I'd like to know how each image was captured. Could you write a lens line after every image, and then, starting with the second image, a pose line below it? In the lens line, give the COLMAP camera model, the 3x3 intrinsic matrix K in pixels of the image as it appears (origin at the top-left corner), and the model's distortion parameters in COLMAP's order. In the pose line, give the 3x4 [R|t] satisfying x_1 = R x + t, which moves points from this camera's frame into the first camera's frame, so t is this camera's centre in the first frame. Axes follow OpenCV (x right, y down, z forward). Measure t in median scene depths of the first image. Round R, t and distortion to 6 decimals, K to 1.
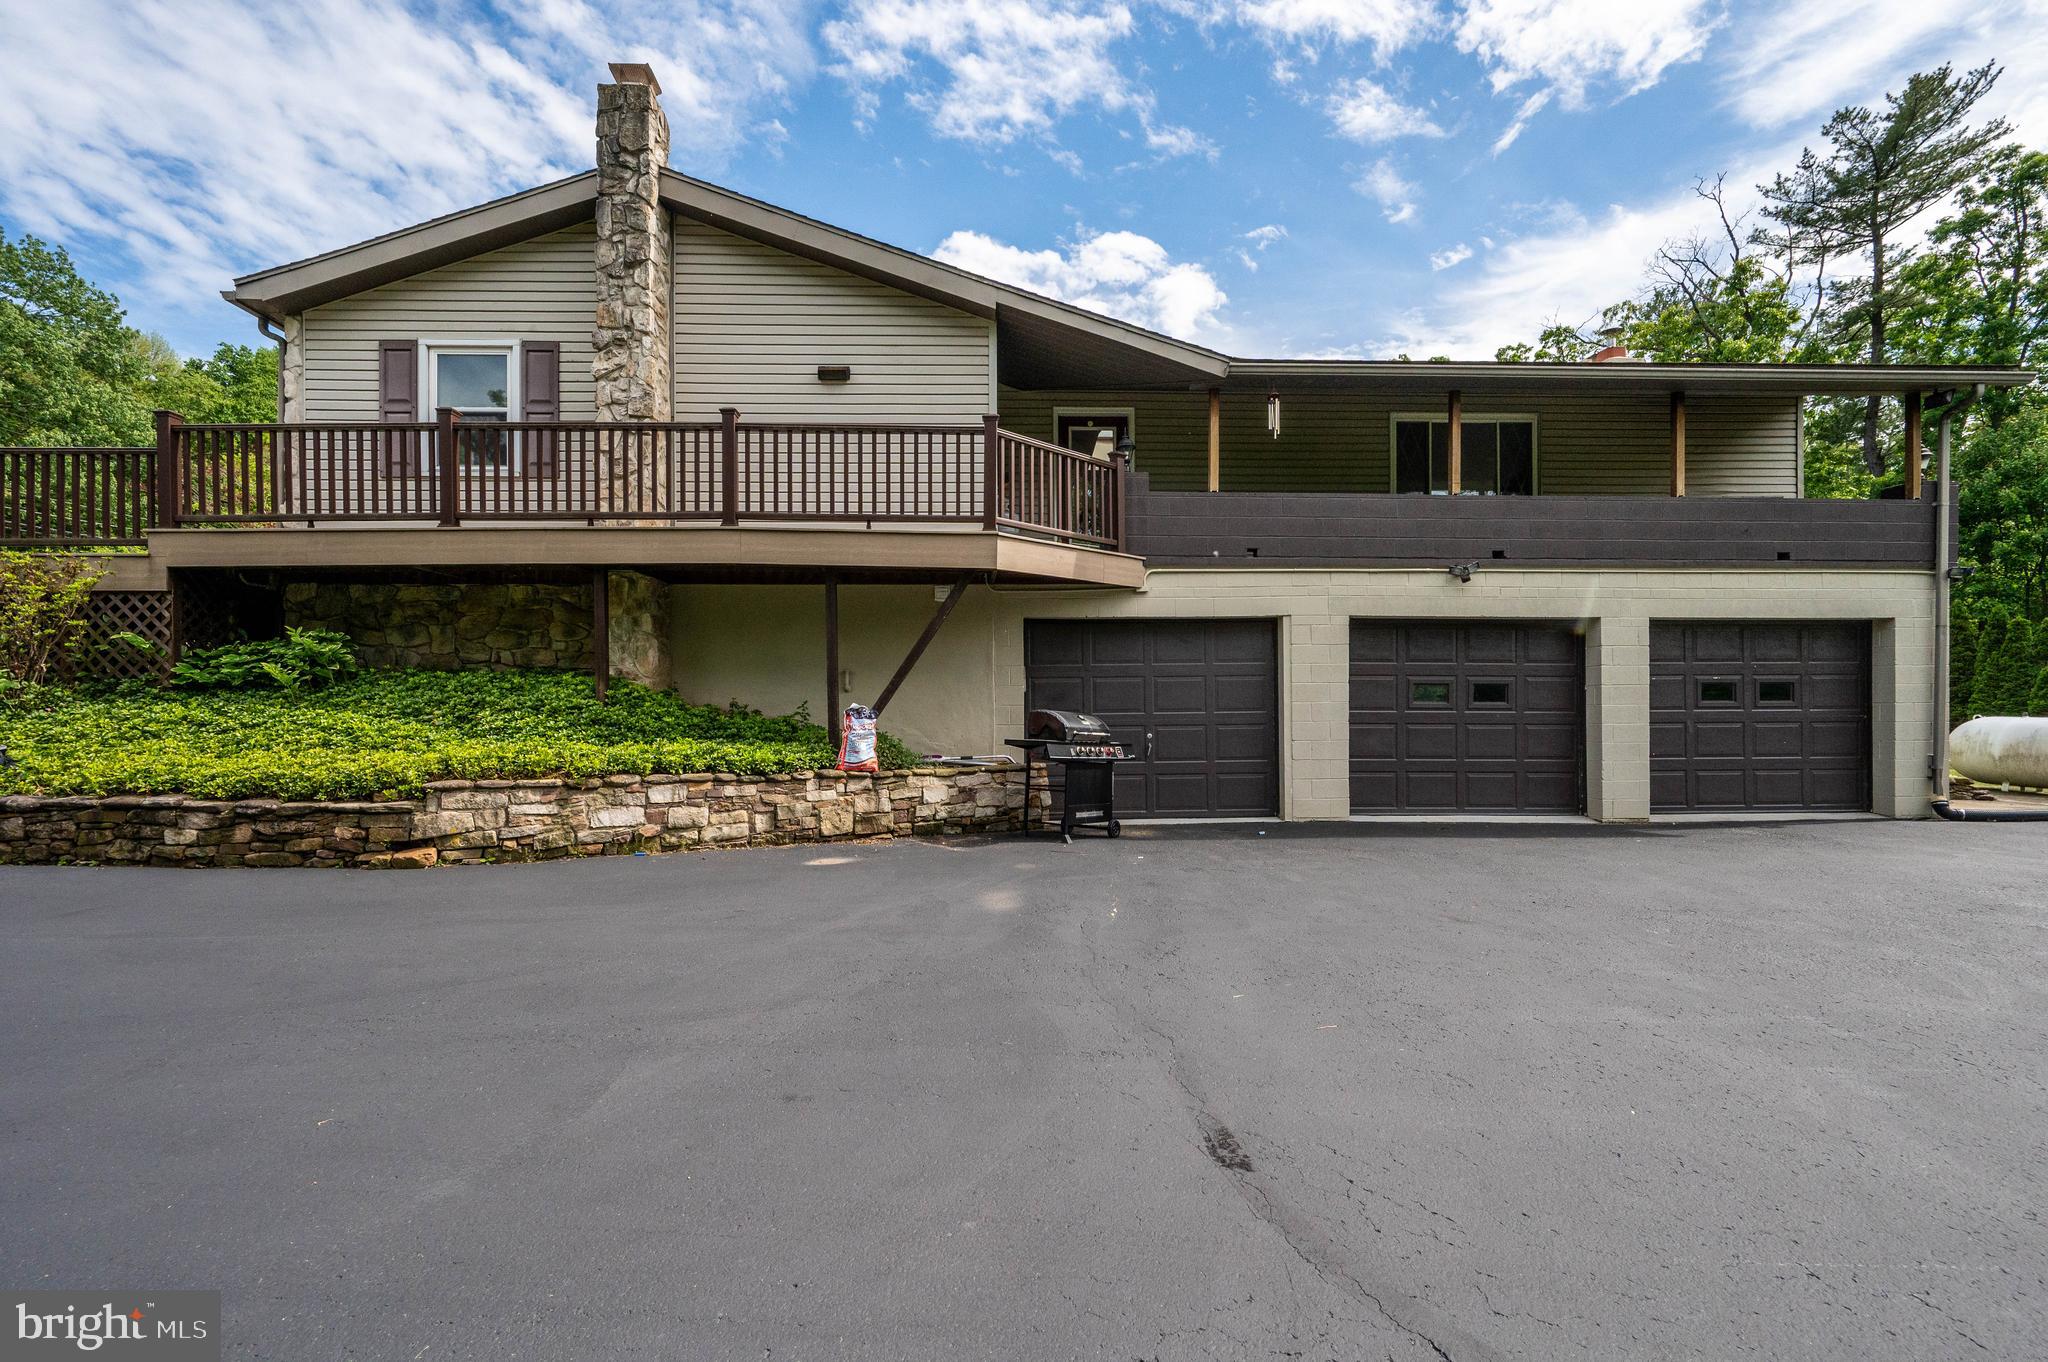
lens RADIAL K [[833.4, 0, 869.4], [0, 833.4, 715.5], [0, 0, 1]] dist [0.002801, -0.001703]
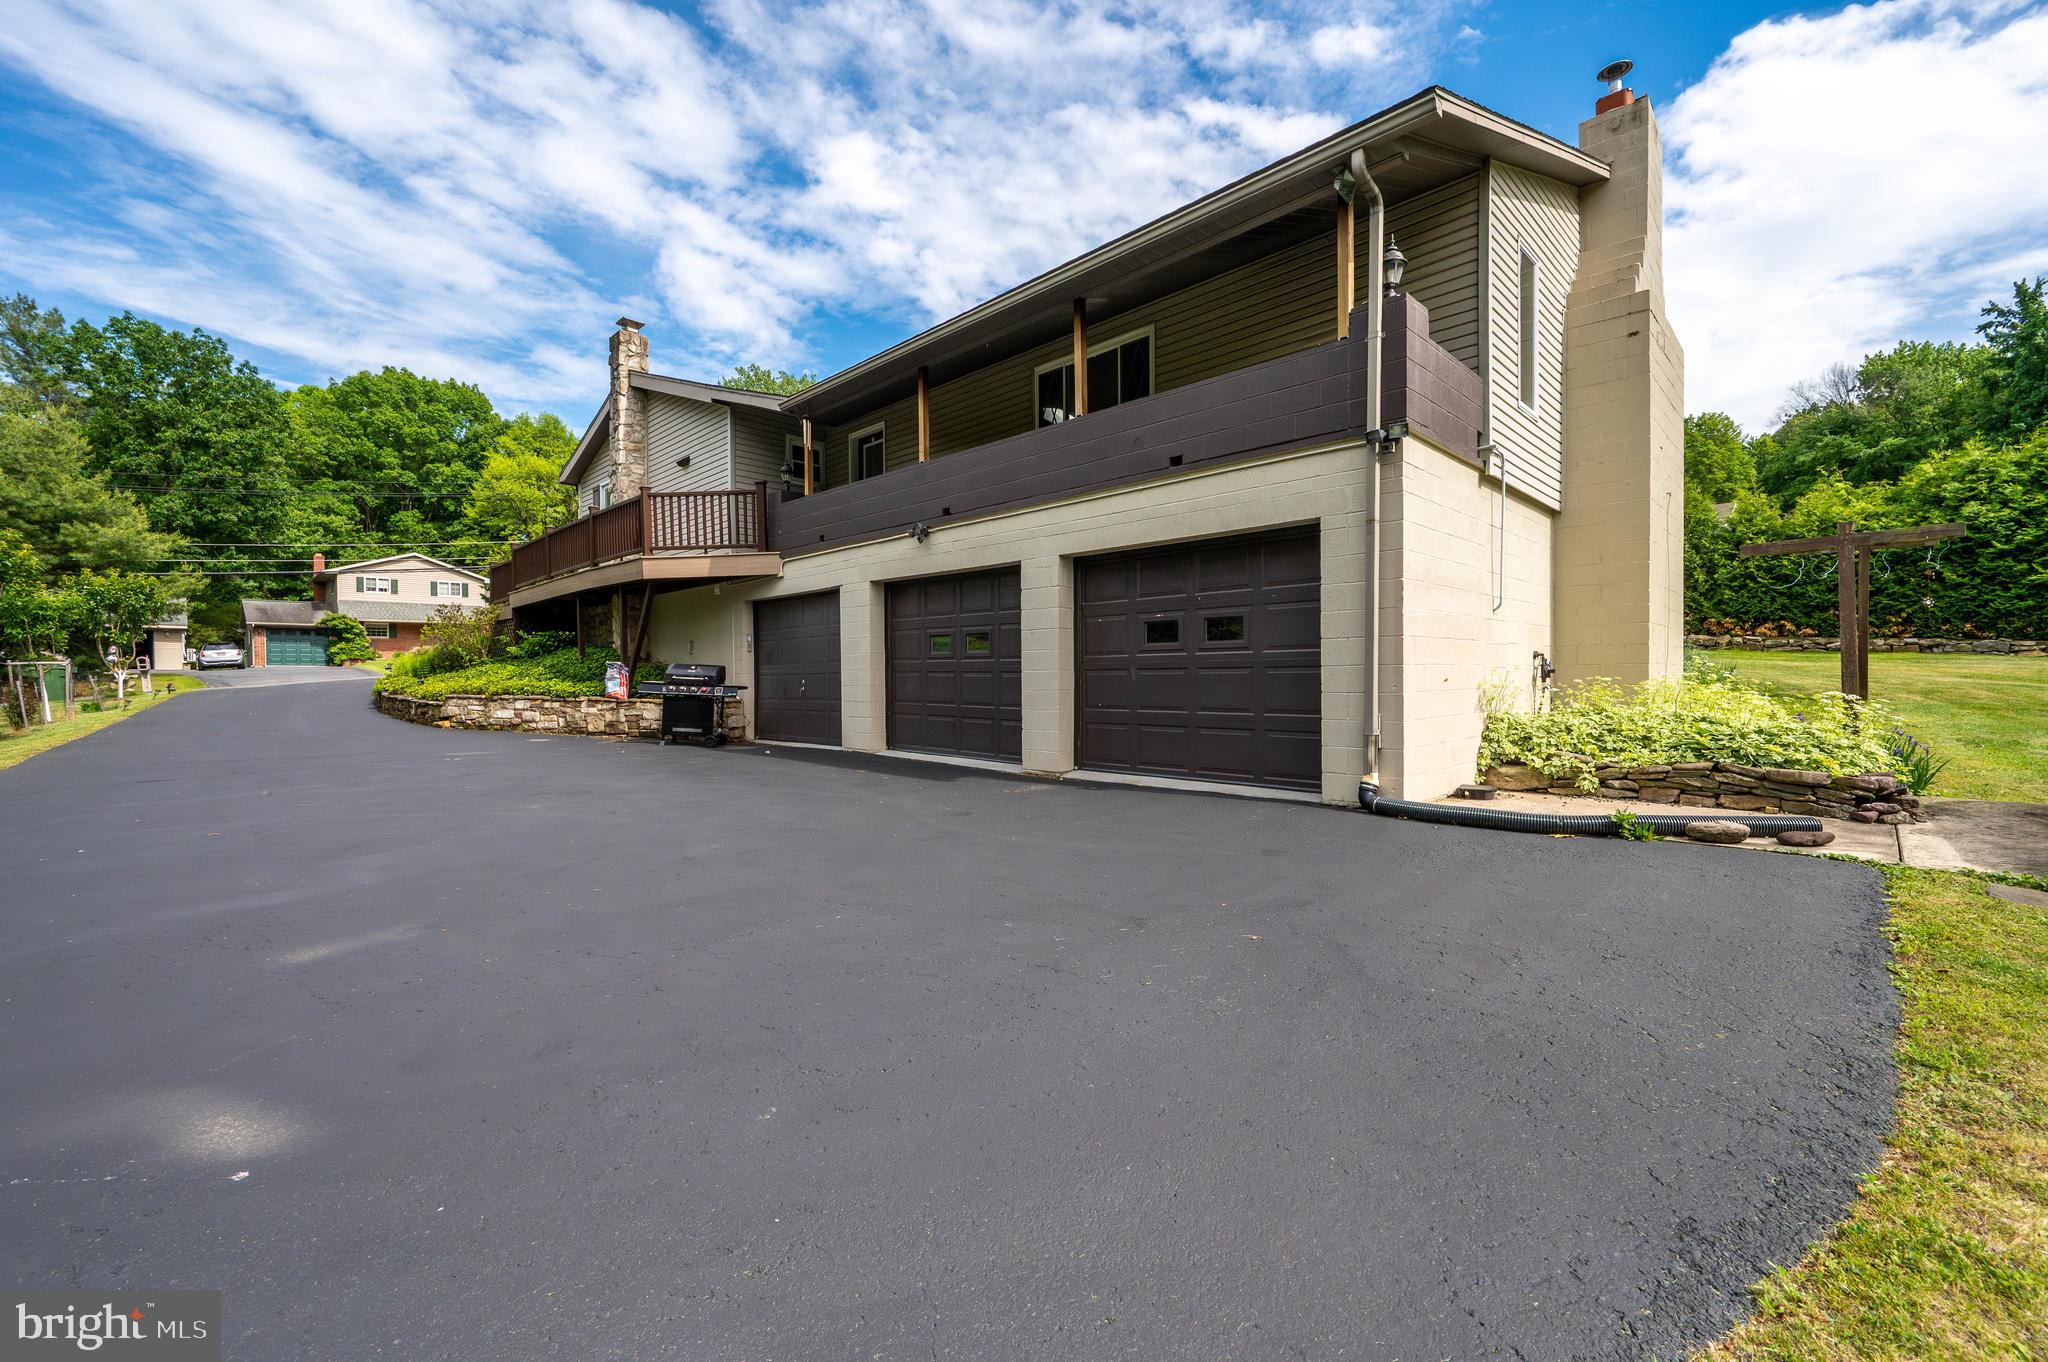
lens RADIAL K [[833.4, 0, 1044.4], [0, 833.4, 675.8], [0, 0, 1]] dist [0.002801, -0.001703]
pose [[0.699921, -0.001970, -0.714218, 1.600196], [-0.005072, 0.999957, -0.007729, 0.023233], [0.714202, 0.009032, 0.699881, 0.346137]]
